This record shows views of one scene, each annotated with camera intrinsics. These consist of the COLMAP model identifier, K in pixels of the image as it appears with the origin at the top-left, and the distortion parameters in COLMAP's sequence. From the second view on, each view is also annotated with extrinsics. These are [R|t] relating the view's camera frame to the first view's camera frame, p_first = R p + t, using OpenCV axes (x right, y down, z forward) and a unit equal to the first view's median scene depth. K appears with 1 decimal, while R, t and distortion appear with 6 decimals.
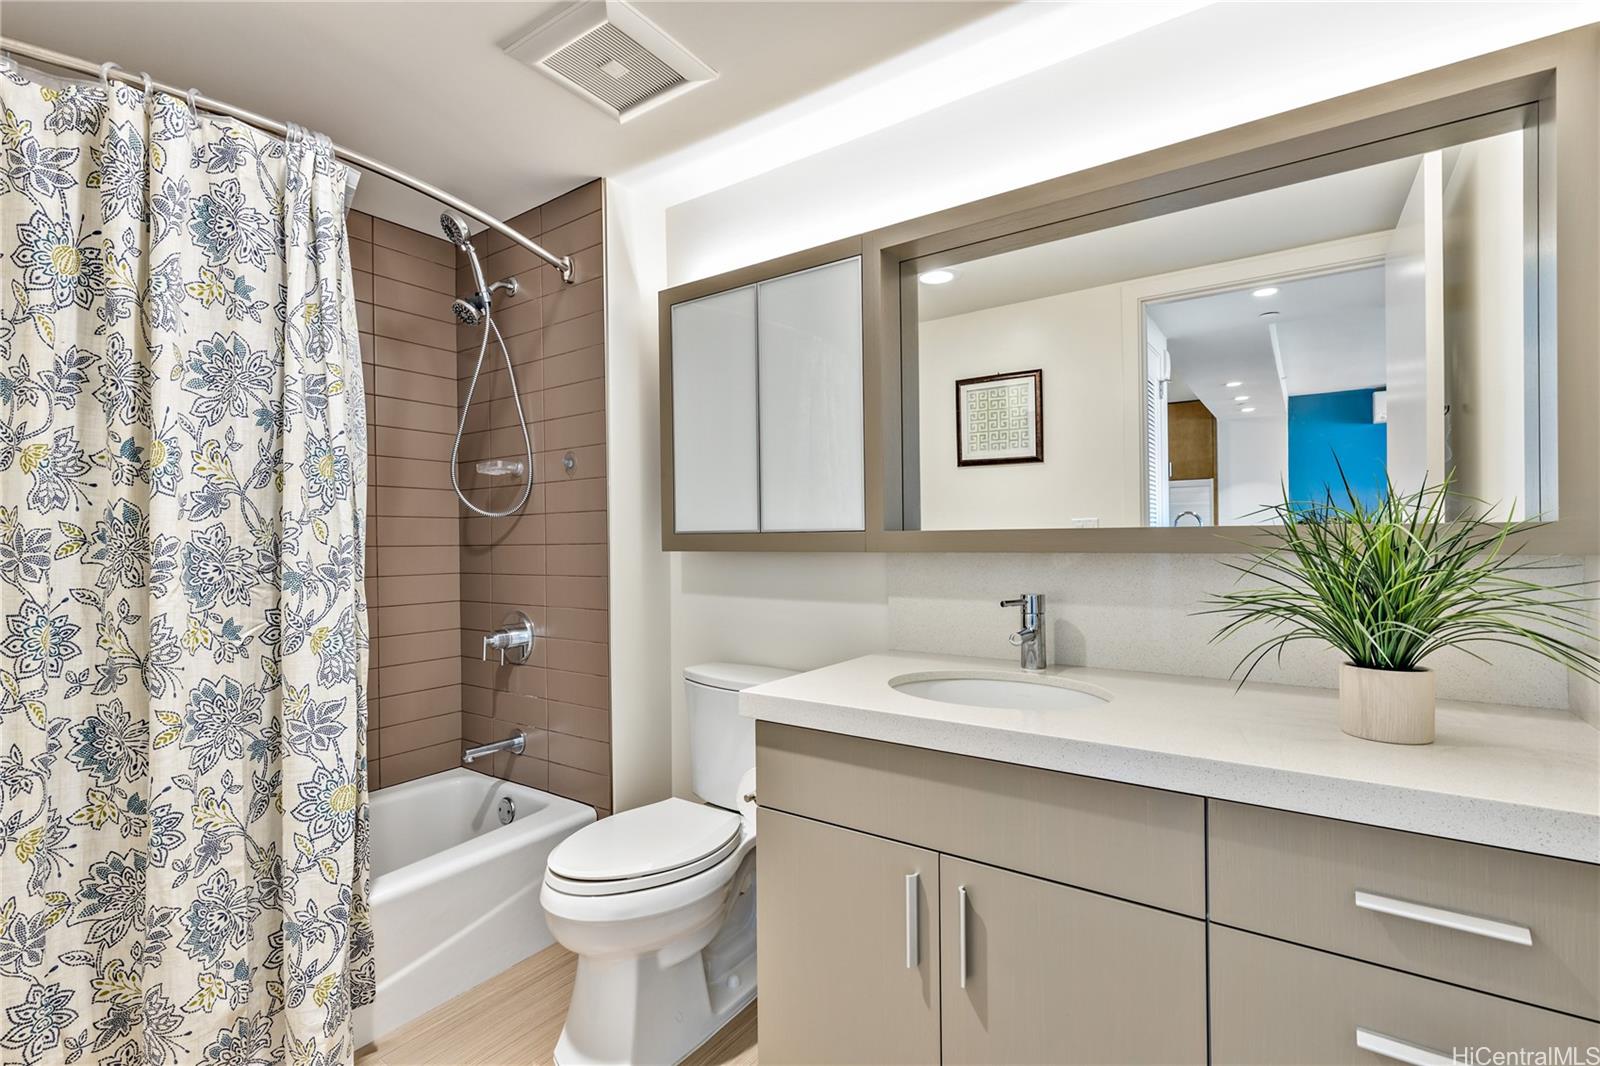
lens RADIAL K [[694.8, 0, 800.0], [0, 694.8, 533.0], [0, 0, 1]] dist [0.003698, 0.000539]
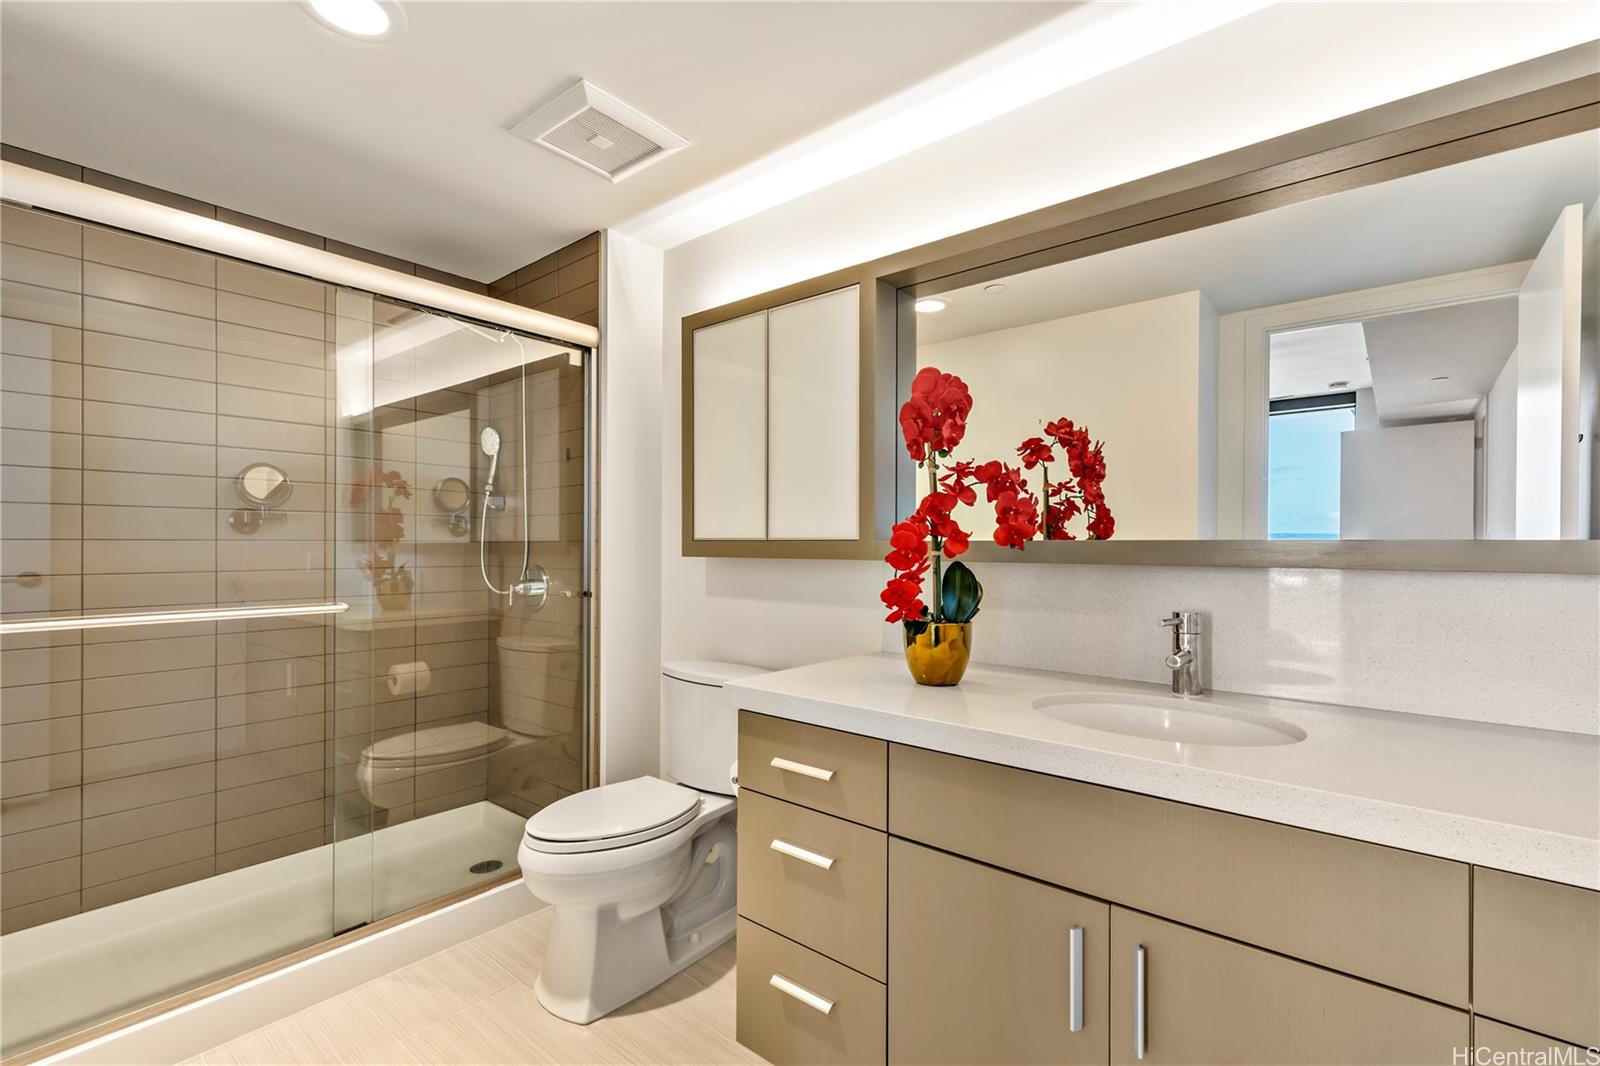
lens RADIAL K [[703.0, 0, 815.6], [0, 703.0, 539.4], [0, 0, 1]] dist [0.002955, -0.000777]
pose [[0.995981, 0.014503, -0.088378, 0.139504], [-0.014703, 0.999891, -0.001616, -0.002654], [0.088345, 0.002909, 0.996086, -0.095709]]
